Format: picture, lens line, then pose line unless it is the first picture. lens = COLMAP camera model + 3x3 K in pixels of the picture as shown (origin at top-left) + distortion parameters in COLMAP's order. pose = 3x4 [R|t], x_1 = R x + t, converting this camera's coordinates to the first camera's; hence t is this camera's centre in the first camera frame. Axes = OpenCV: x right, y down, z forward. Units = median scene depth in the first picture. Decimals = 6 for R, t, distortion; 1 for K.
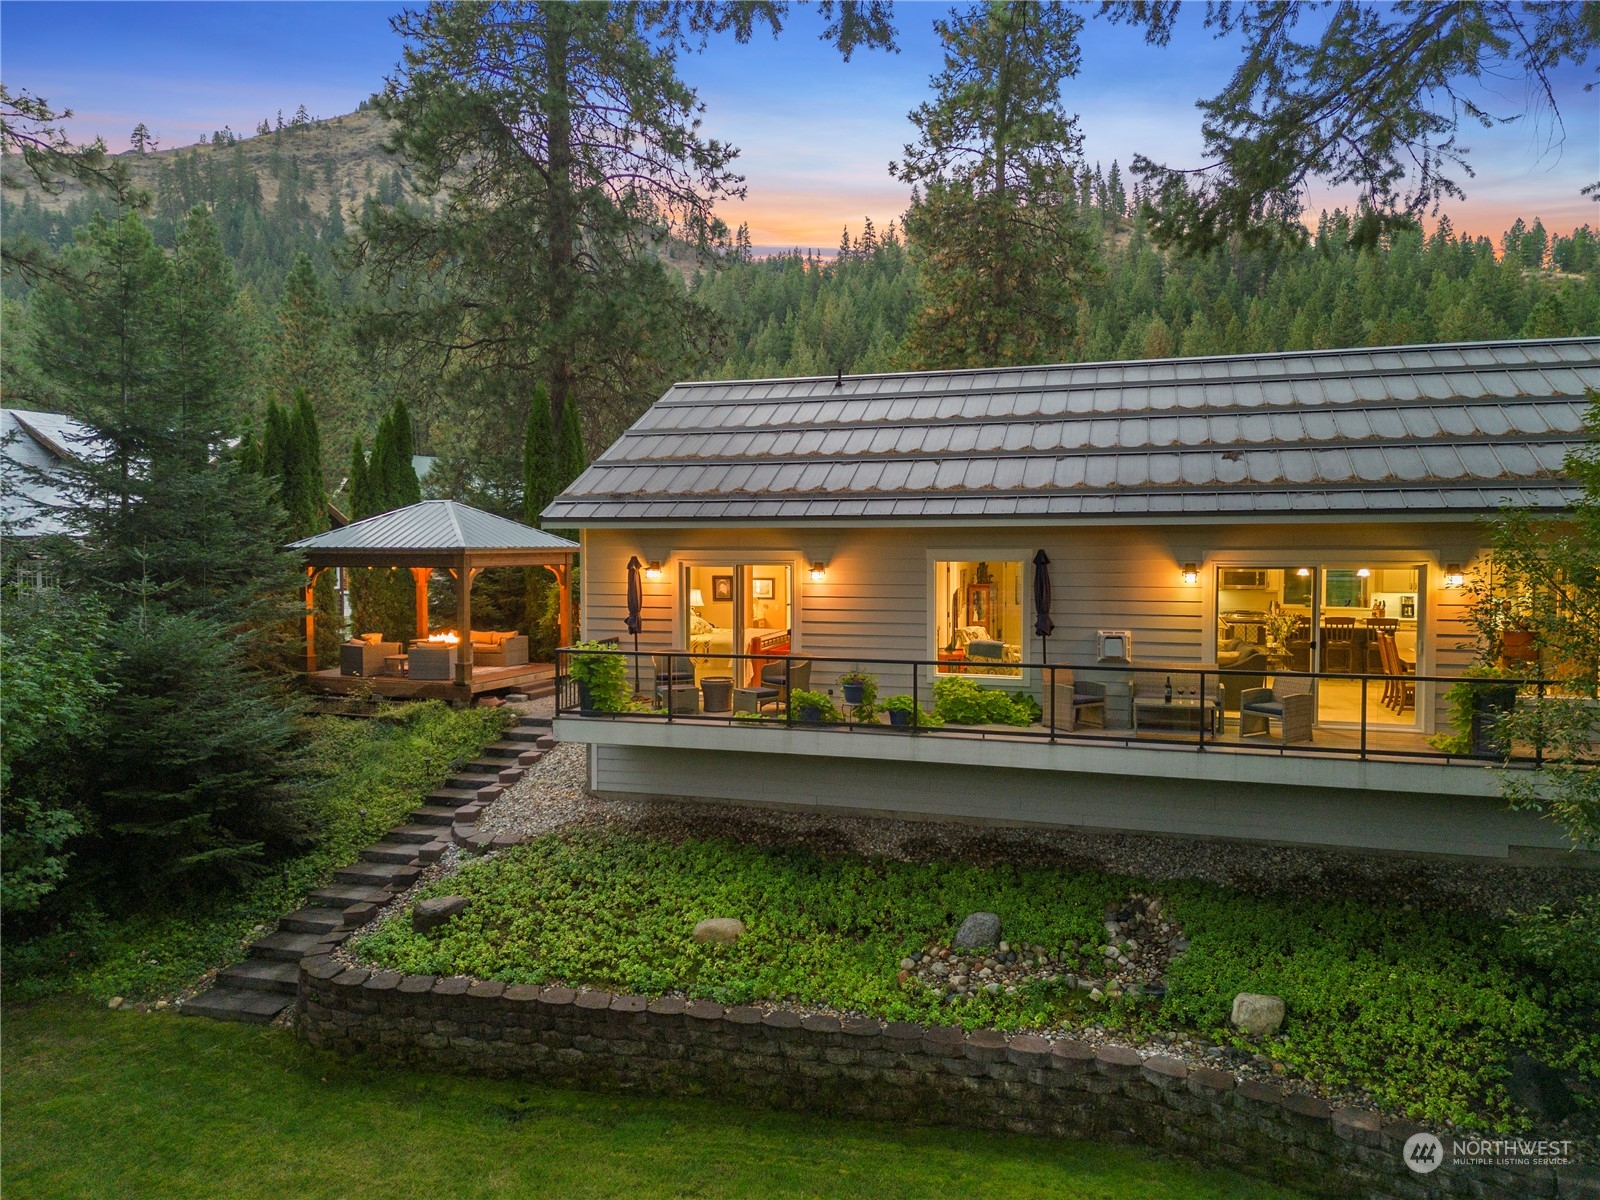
lens RADIAL K [[1114.3, 0, 796.6], [0, 1114.3, 606.3], [0, 0, 1]] dist [0.009731, -0.000398]
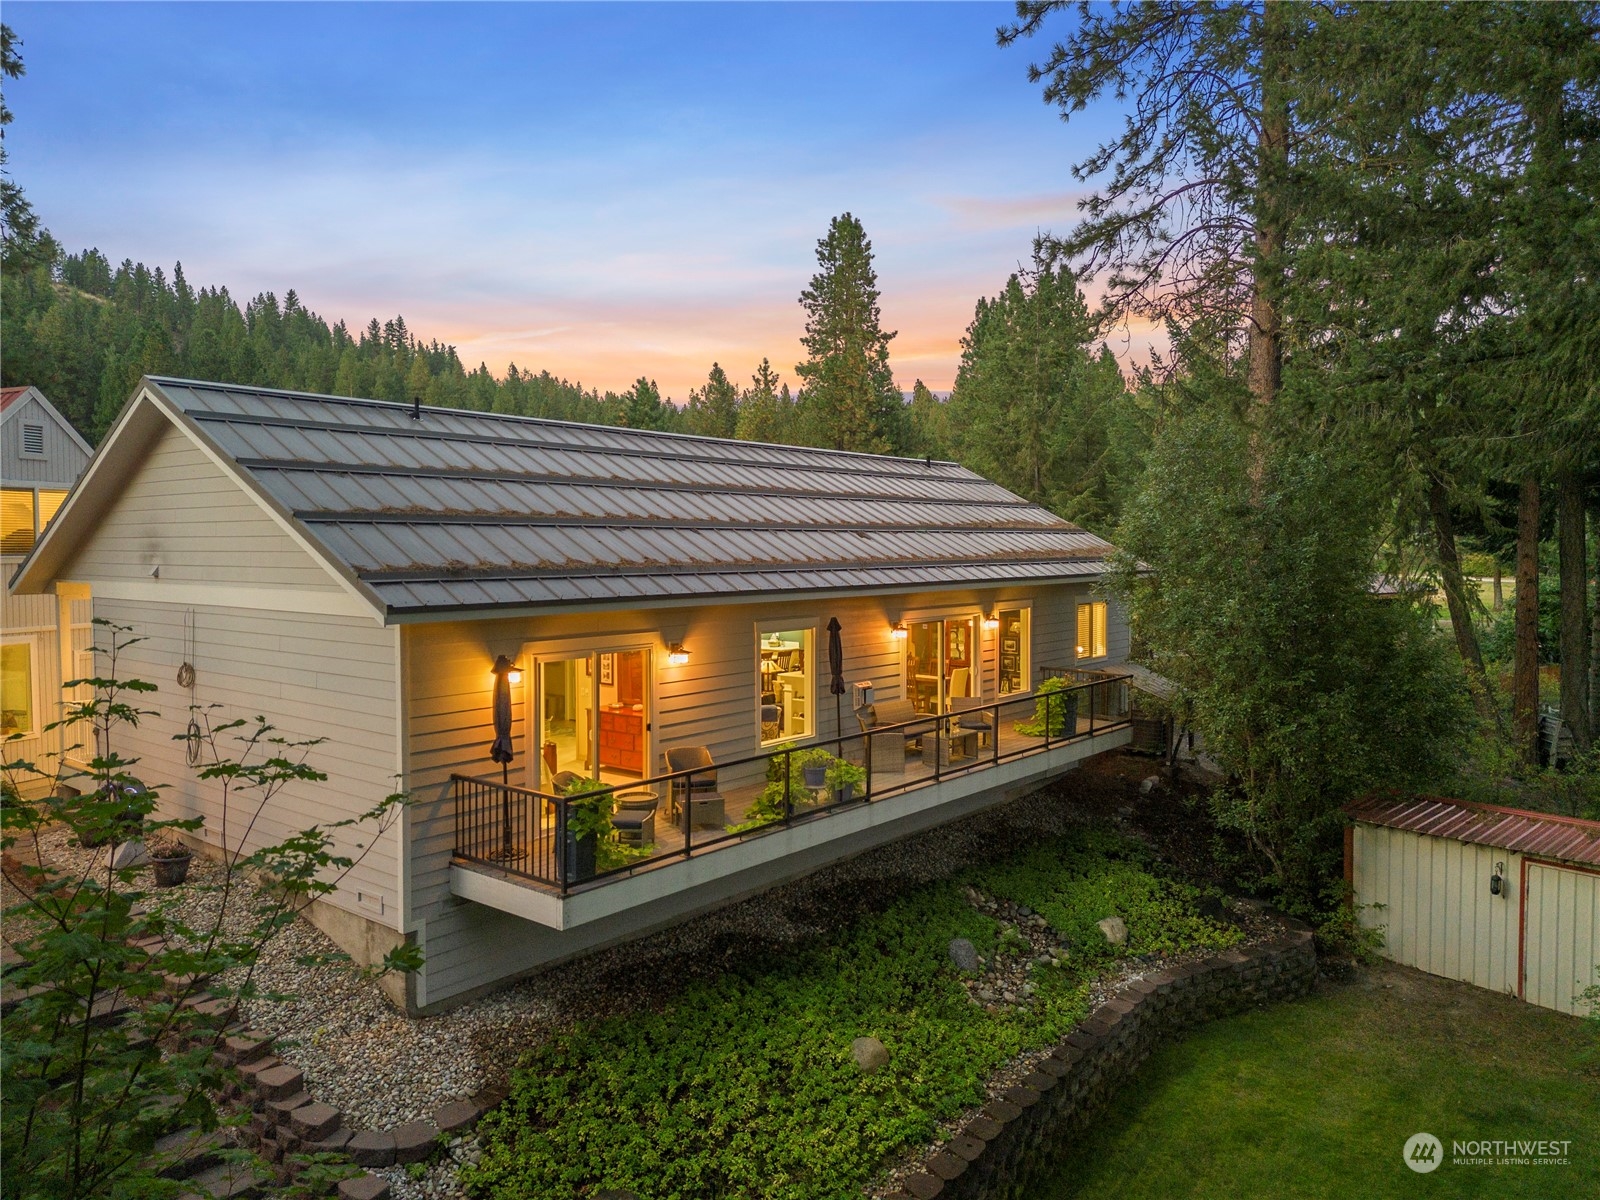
lens RADIAL K [[1114.3, 0, 797.2], [0, 1114.3, 590.7], [0, 0, 1]] dist [0.009731, -0.000398]
pose [[0.387721, -0.035374, 0.921098, -0.797168], [0.050197, 0.998591, 0.017221, -0.096306], [-0.920409, 0.039560, 0.388951, 0.579702]]
